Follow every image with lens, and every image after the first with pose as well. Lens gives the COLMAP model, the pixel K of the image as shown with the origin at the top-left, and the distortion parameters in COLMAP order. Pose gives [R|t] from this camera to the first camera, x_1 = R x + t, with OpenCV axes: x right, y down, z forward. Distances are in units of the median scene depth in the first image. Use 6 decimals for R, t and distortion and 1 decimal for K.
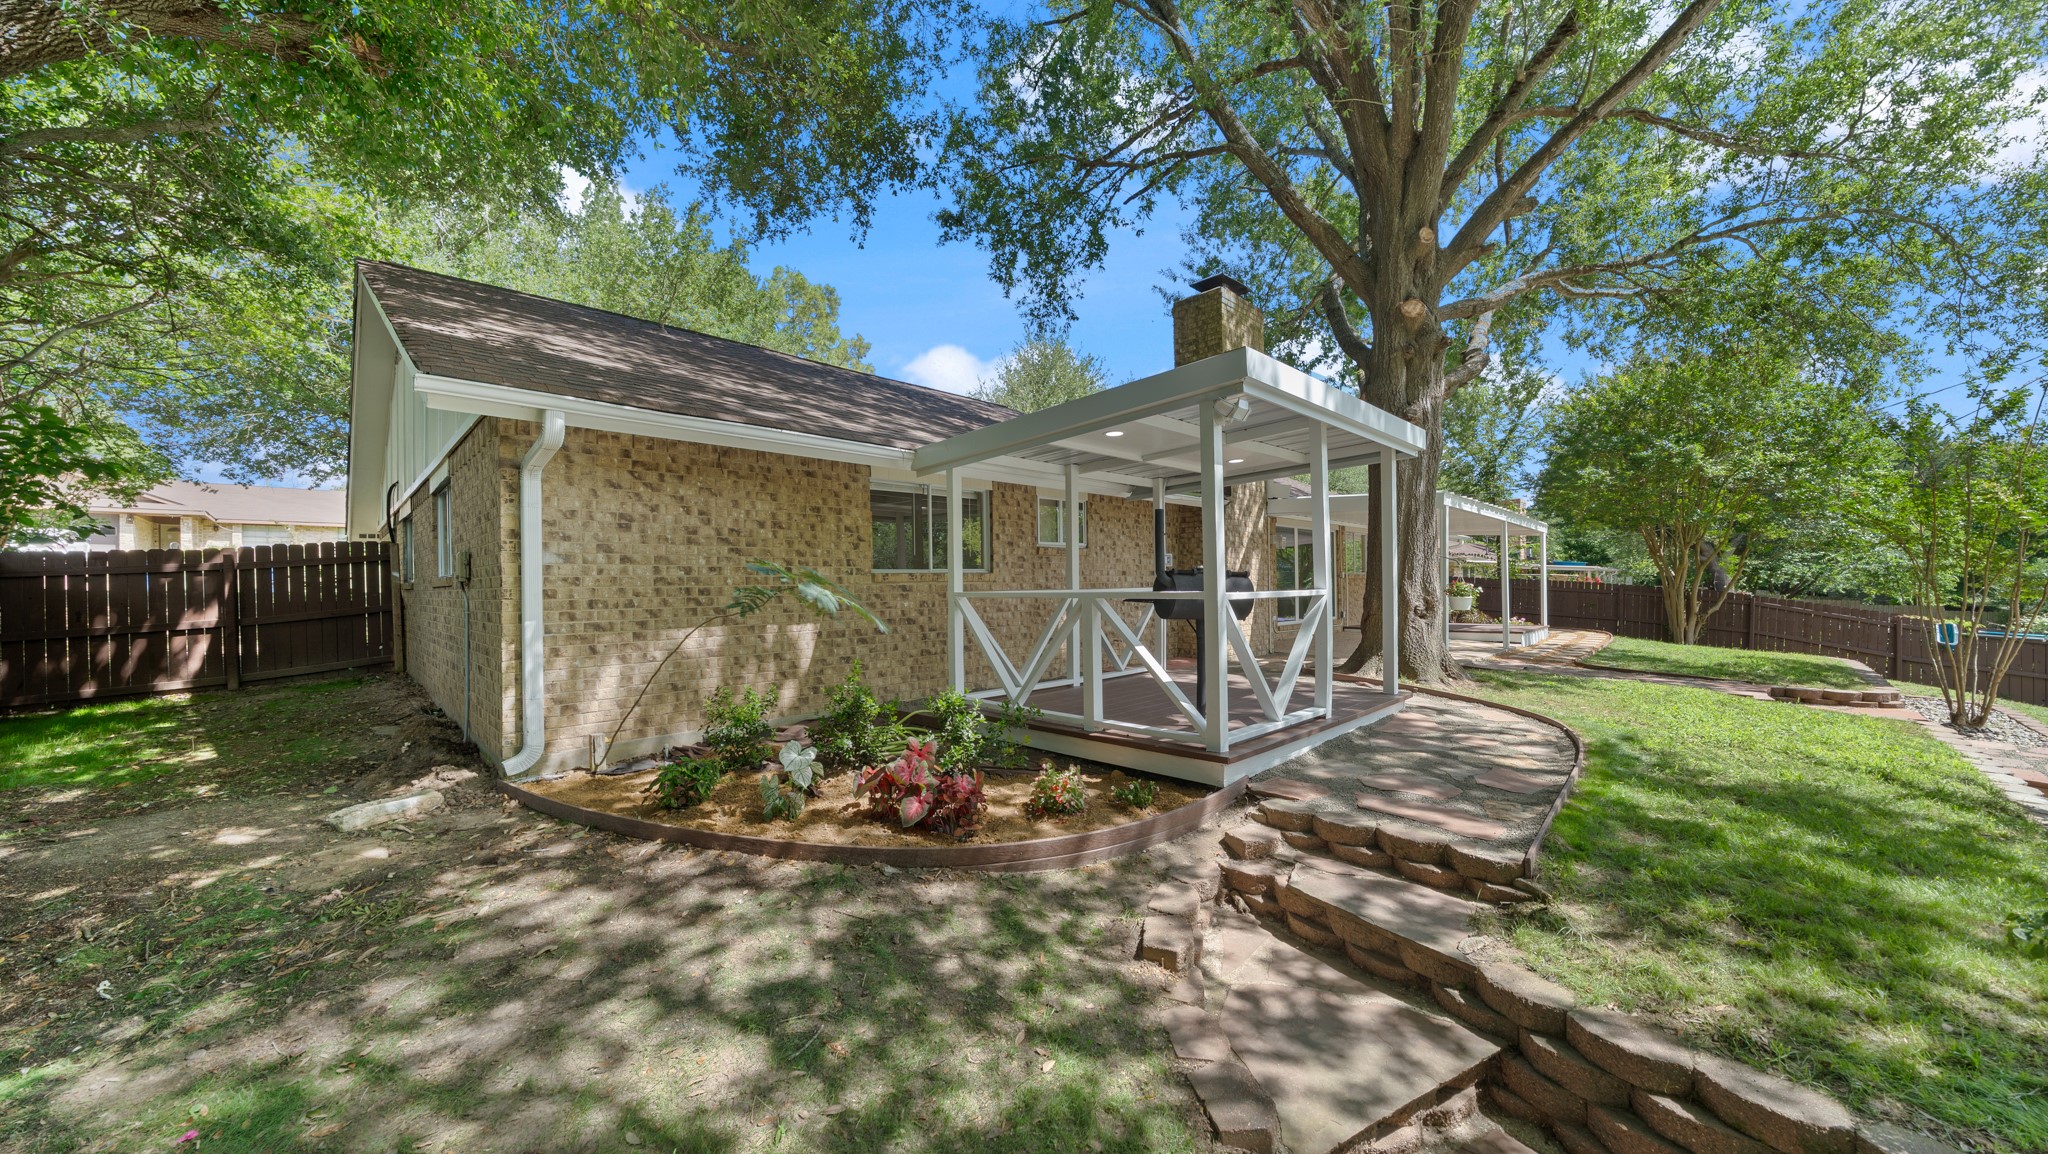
lens RADIAL K [[708.5, 0, 1024.0], [0, 708.5, 577.0], [0, 0, 1]] dist [0.000086, 0.000002]
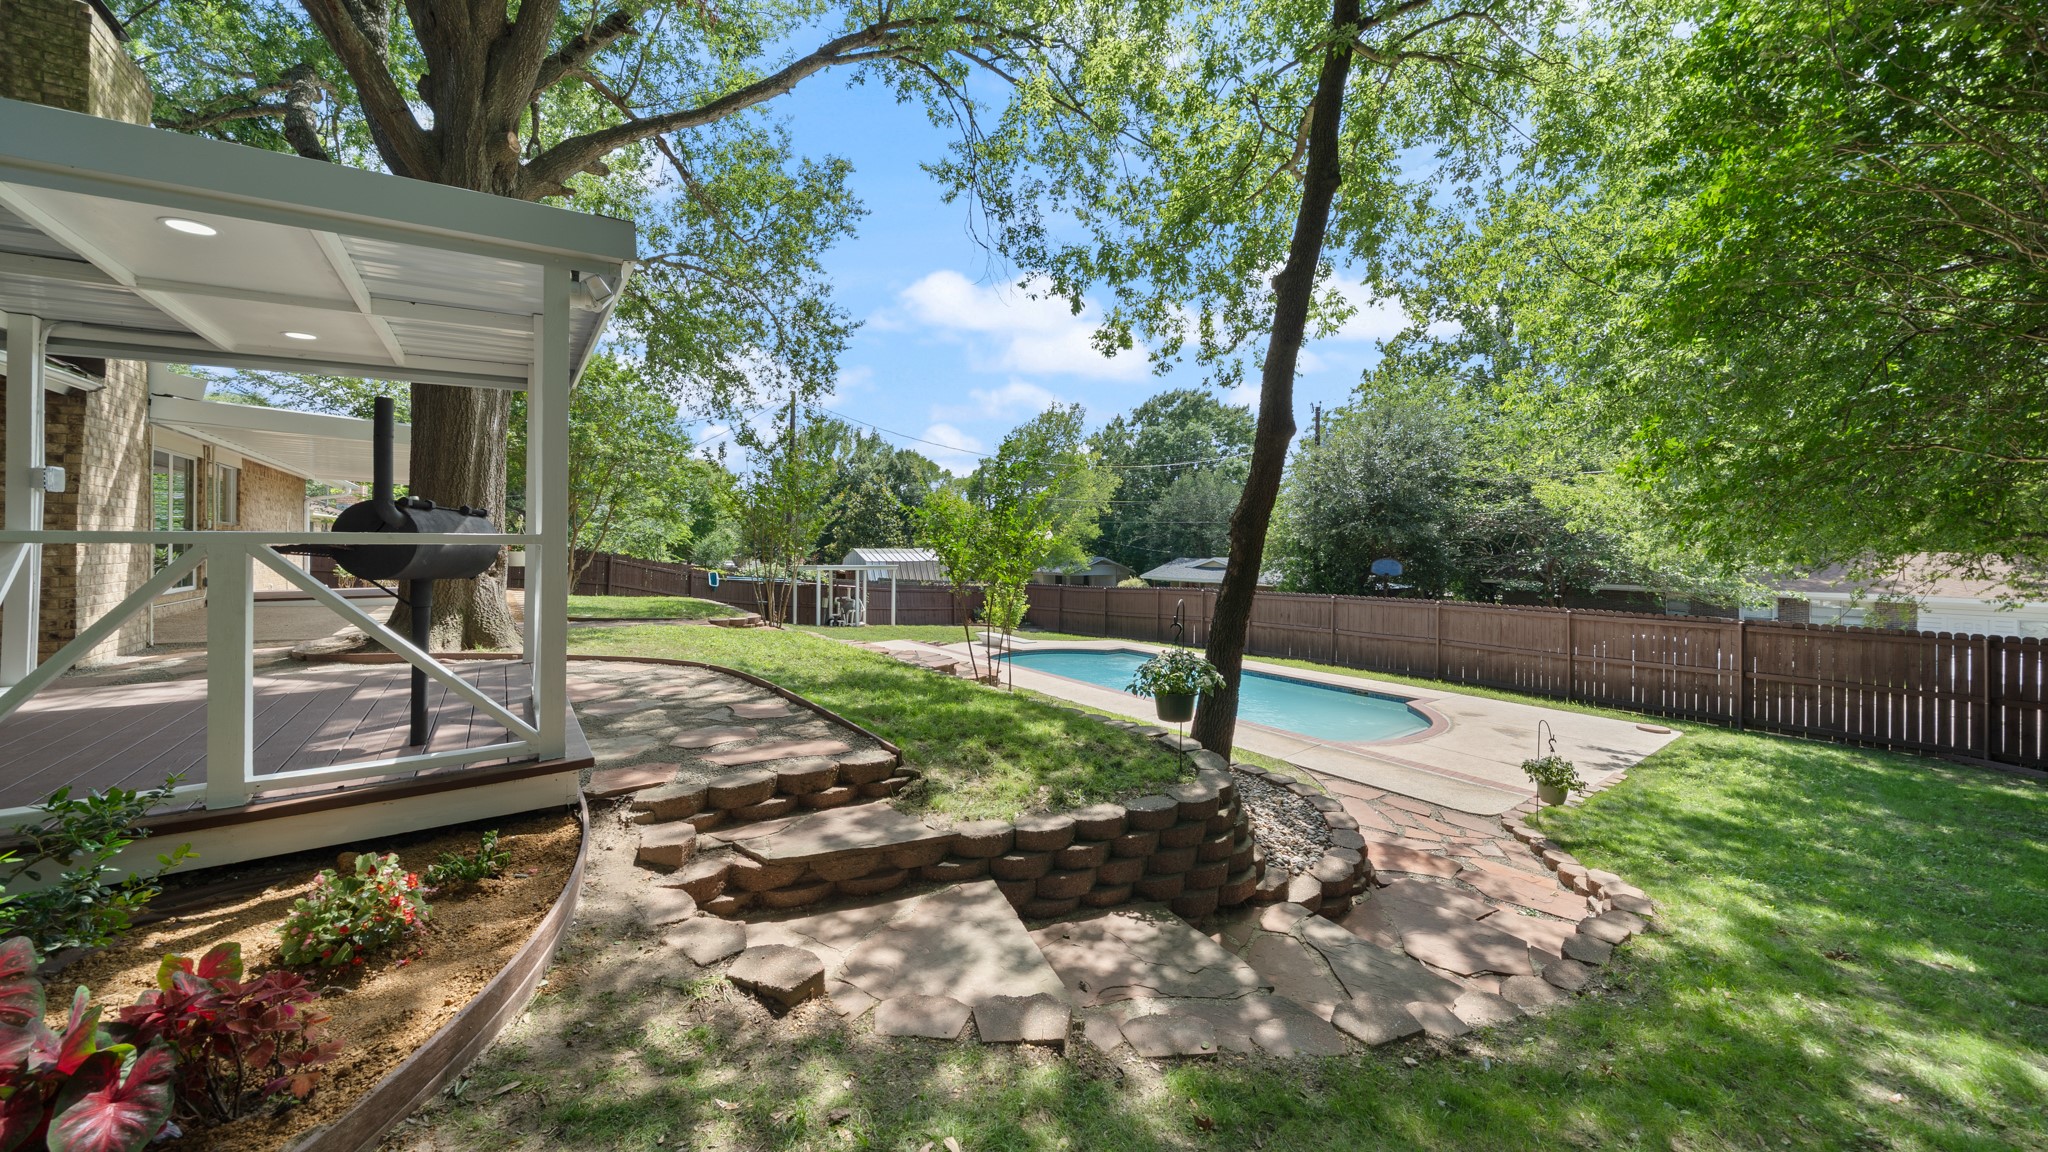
lens RADIAL K [[721.1, 0, 1019.5], [0, 721.1, 527.0], [0, 0, 1]] dist [-0.000564, -0.000026]
pose [[0.159979, 0.034037, 0.986533, -0.518314], [-0.017931, 0.999341, -0.031571, 0.037244], [-0.986958, -0.012639, 0.160484, 0.573984]]
